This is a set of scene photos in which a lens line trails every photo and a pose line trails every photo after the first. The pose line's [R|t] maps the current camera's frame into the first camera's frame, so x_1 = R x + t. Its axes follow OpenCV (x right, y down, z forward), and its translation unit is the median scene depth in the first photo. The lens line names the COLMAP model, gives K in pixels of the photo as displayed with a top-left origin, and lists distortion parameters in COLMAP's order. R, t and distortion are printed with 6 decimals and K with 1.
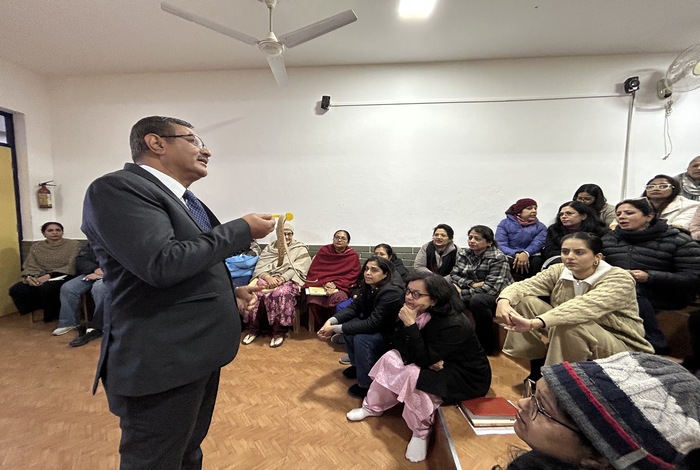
lens RADIAL K [[282.7, 0, 349.9], [0, 282.7, 239.9], [0, 0, 1]] dist [-0.000703, 0.000277]
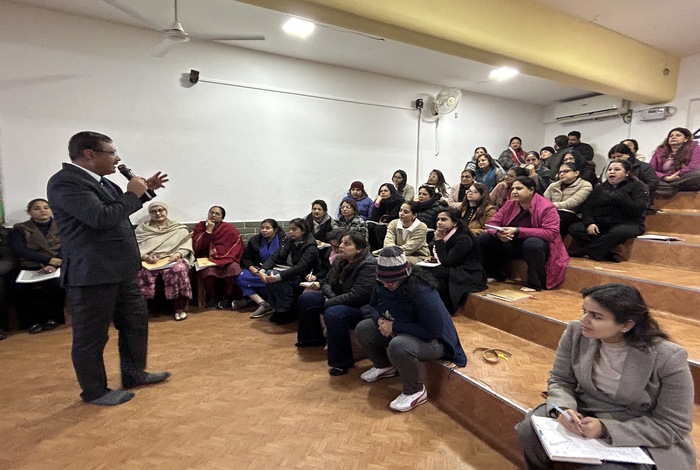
lens RADIAL K [[367.5, 0, 350.0], [0, 367.5, 235.0], [0, 0, 1]] dist [0.000172, 0.000012]
pose [[0.827391, -0.058400, 0.558582, -0.404052], [0.035156, 0.998014, 0.052267, 0.016385], [-0.560525, -0.023608, 0.827801, -0.392077]]
